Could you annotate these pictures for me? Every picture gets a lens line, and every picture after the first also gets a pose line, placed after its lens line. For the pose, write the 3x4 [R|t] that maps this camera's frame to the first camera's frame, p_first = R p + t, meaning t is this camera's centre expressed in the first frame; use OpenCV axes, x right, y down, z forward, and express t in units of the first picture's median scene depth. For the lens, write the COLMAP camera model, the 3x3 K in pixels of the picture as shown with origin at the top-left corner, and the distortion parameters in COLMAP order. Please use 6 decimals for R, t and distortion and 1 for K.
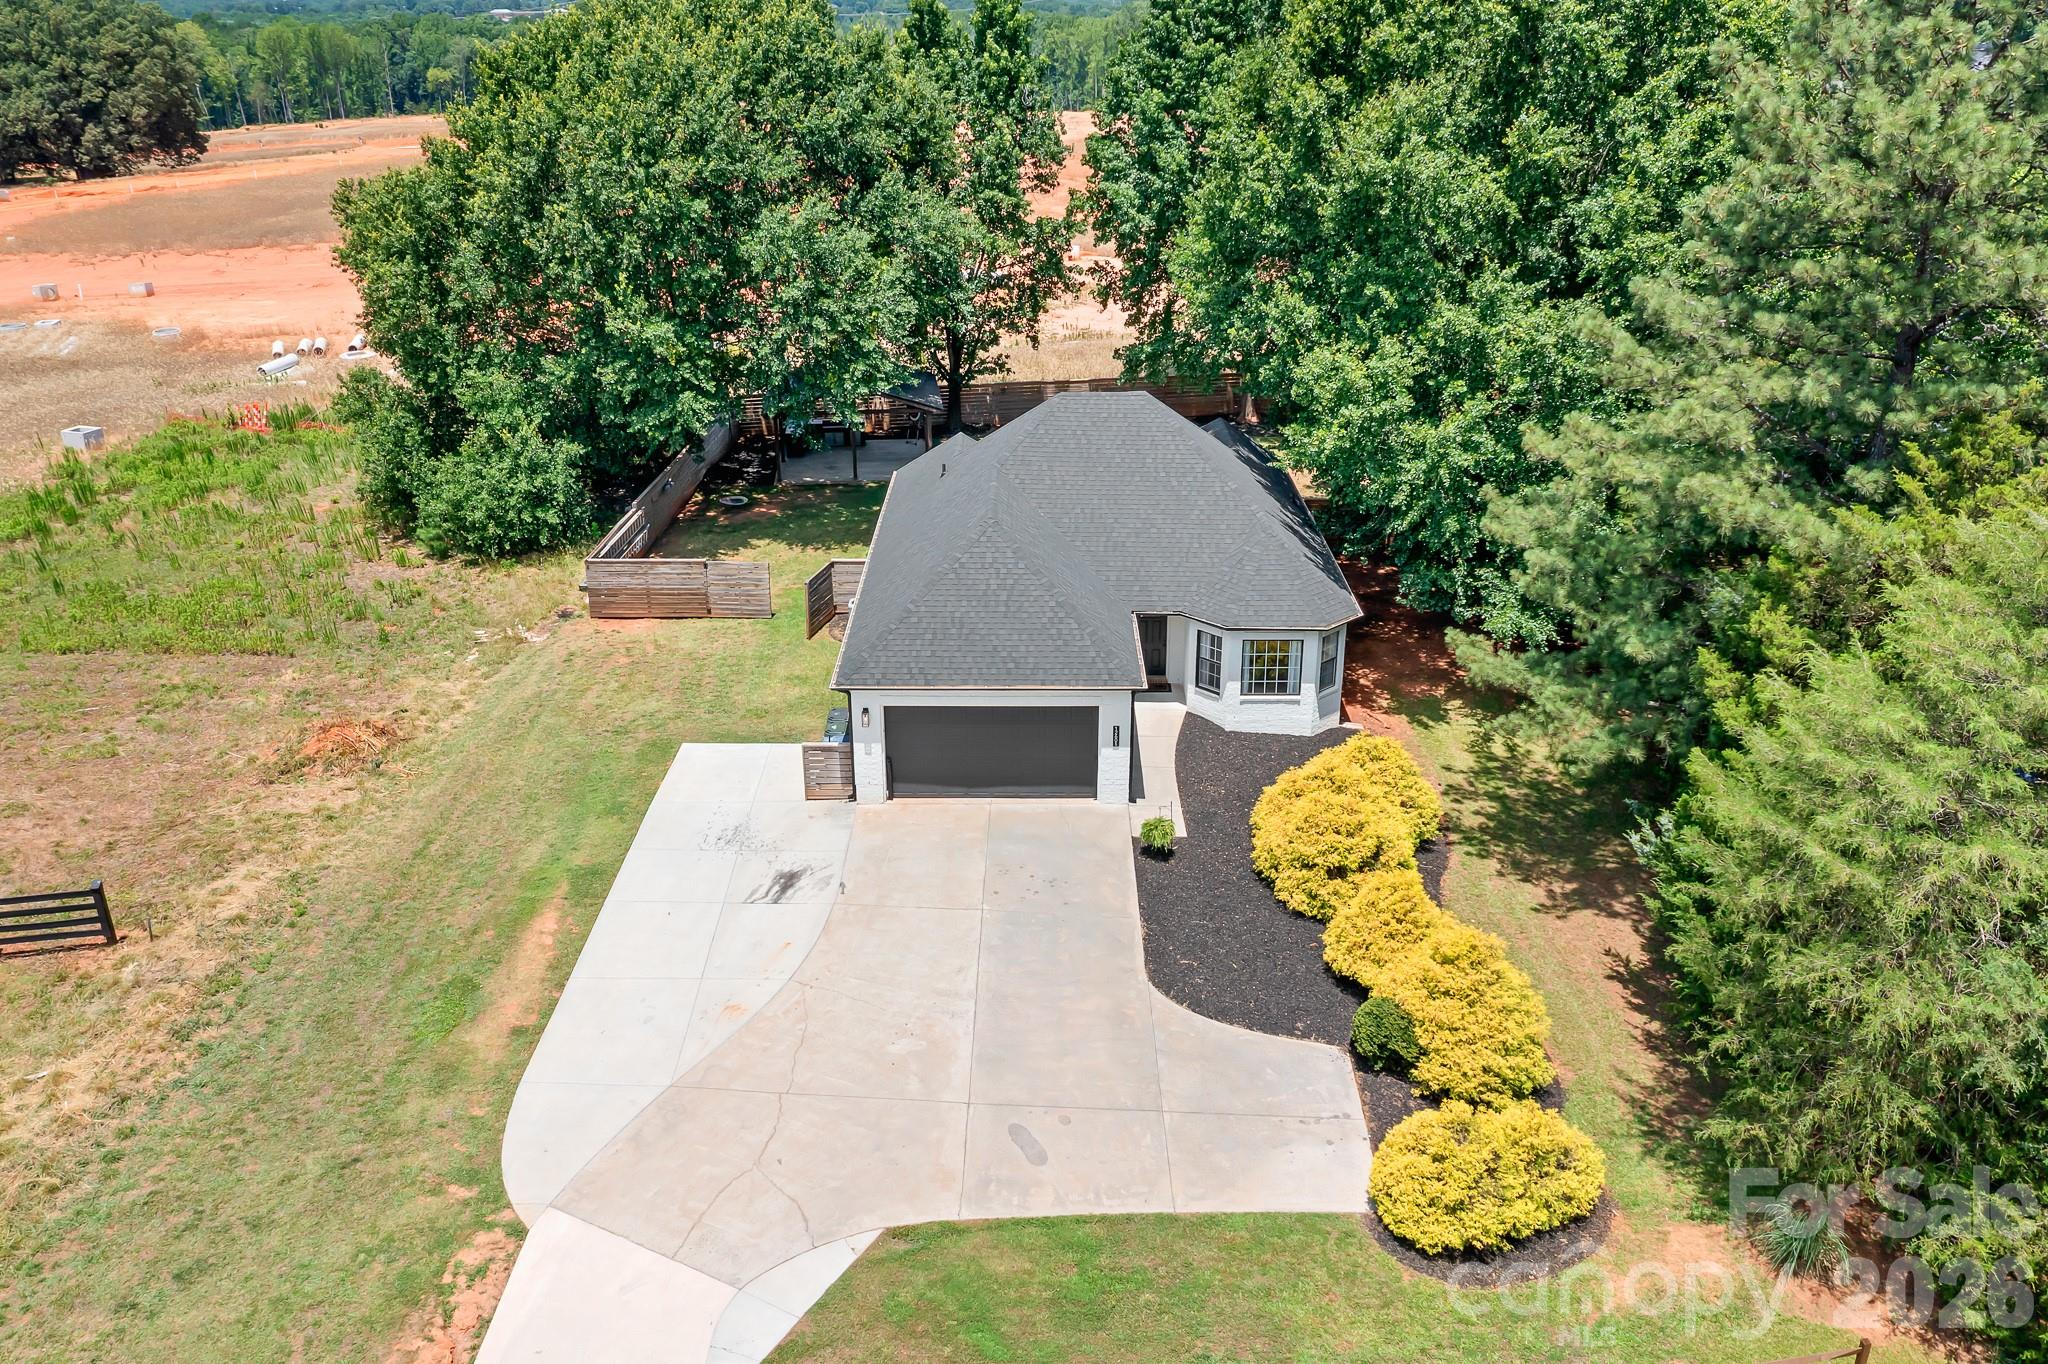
lens RADIAL K [[1630.8, 0, 1028.8], [0, 1630.8, 665.3], [0, 0, 1]] dist [-0.003128, -0.006343]
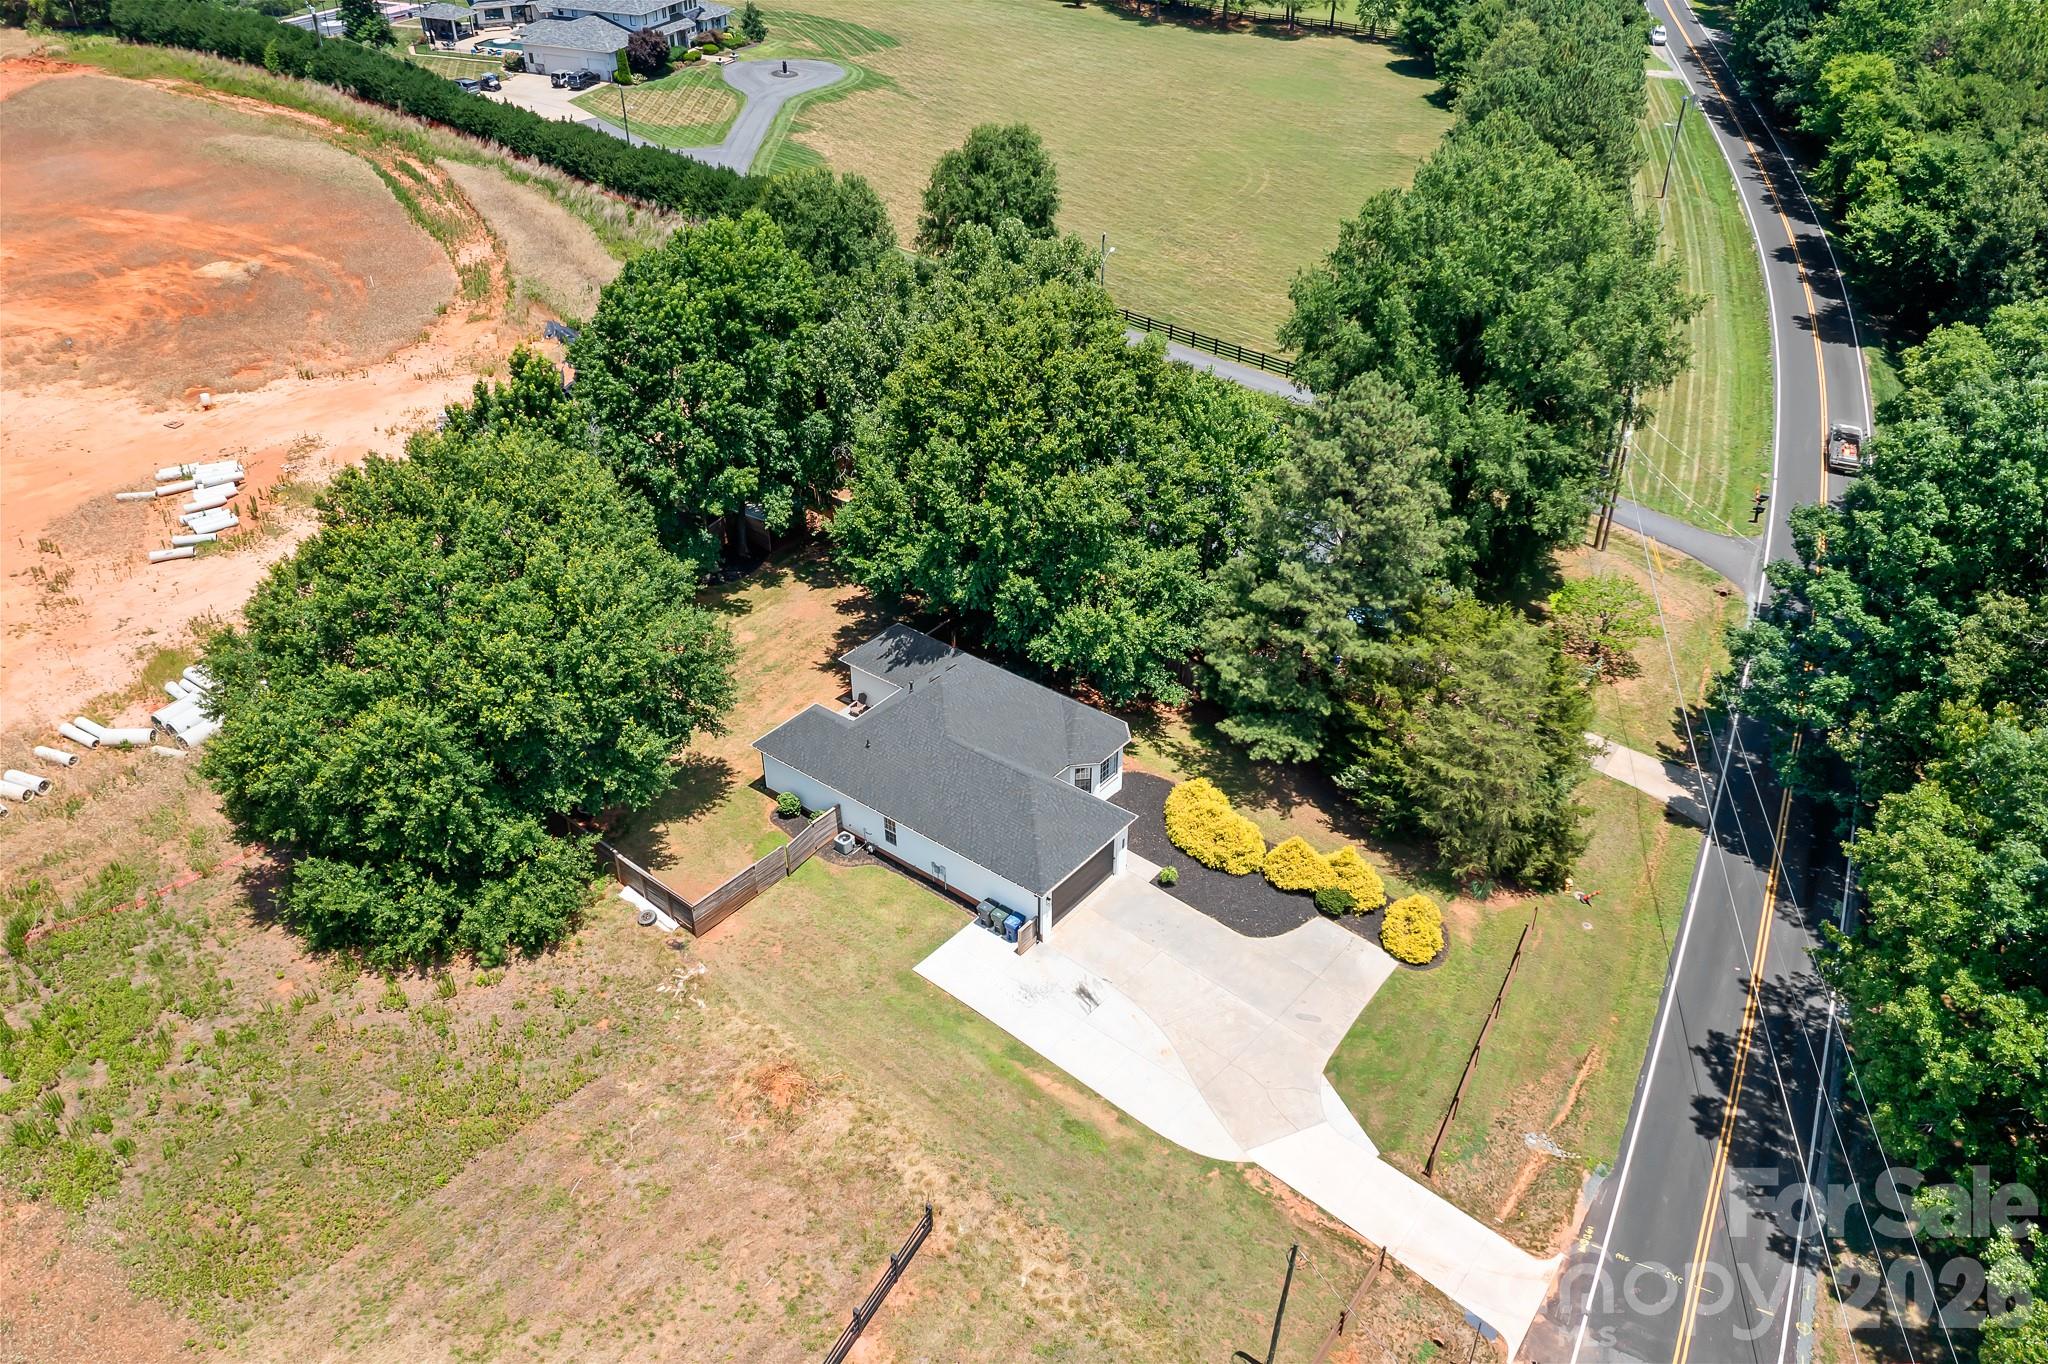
lens RADIAL K [[1601.6, 0, 1024.0], [0, 1601.6, 682.0], [0, 0, 1]] dist [-0.003194, -0.005751]
pose [[0.614008, -0.438047, 0.656589, -1.230158], [0.298539, 0.898952, 0.320562, -0.803836], [-0.730663, -0.000810, 0.682738, -0.253883]]
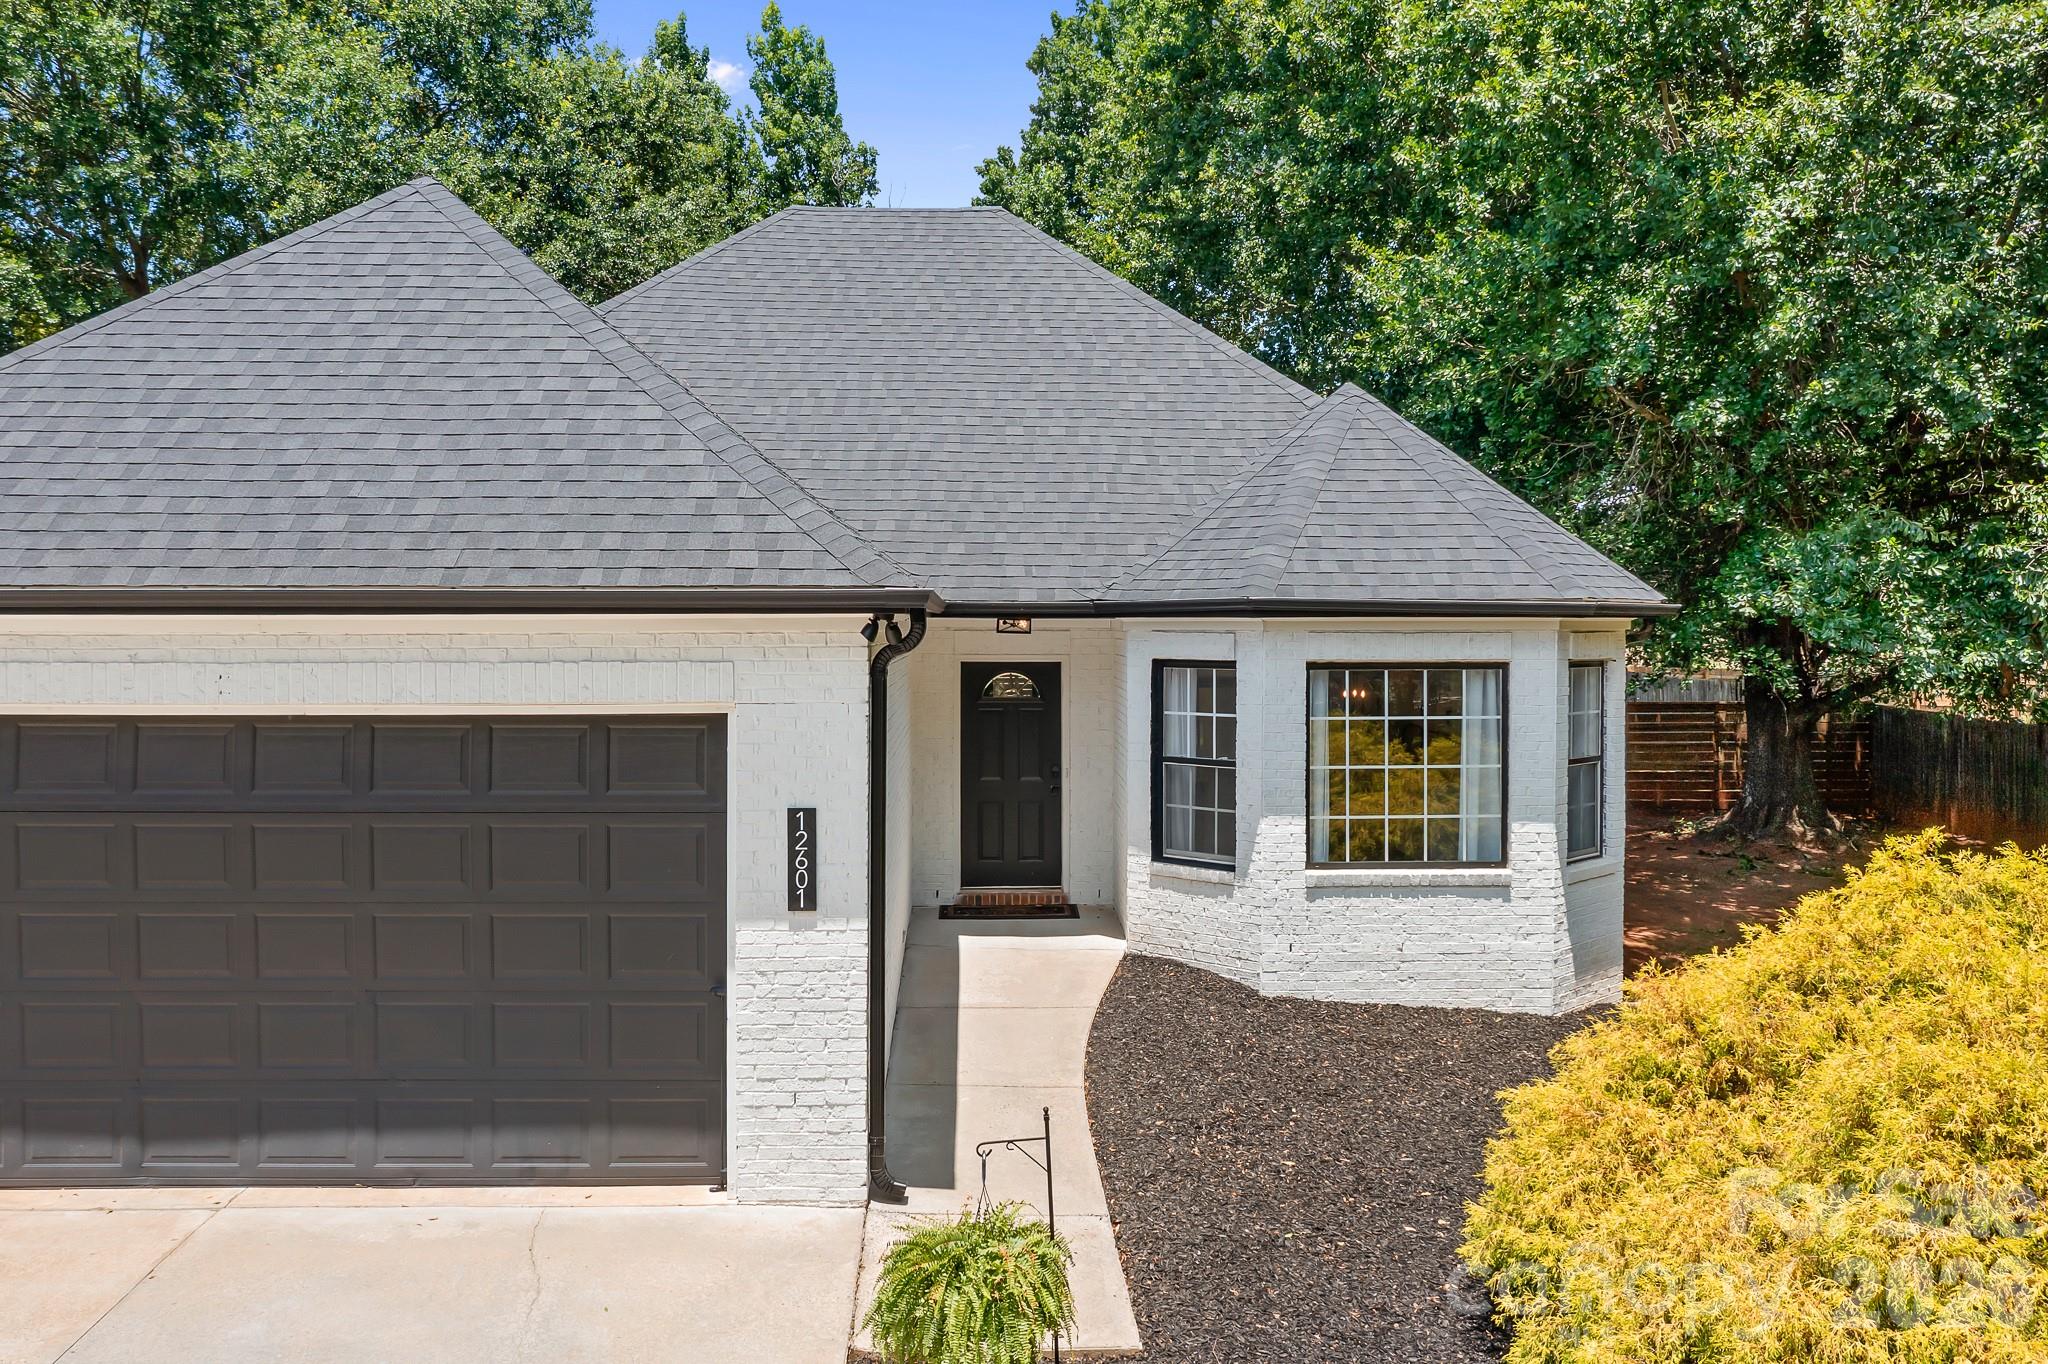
lens RADIAL K [[1630.8, 0, 1028.8], [0, 1630.8, 665.3], [0, 0, 1]] dist [-0.003128, -0.006343]
pose [[0.999274, 0.003552, 0.037943, 0.075693], [0.010240, 0.934004, -0.357115, 0.097514], [-0.036707, 0.357244, 0.933290, 0.788047]]
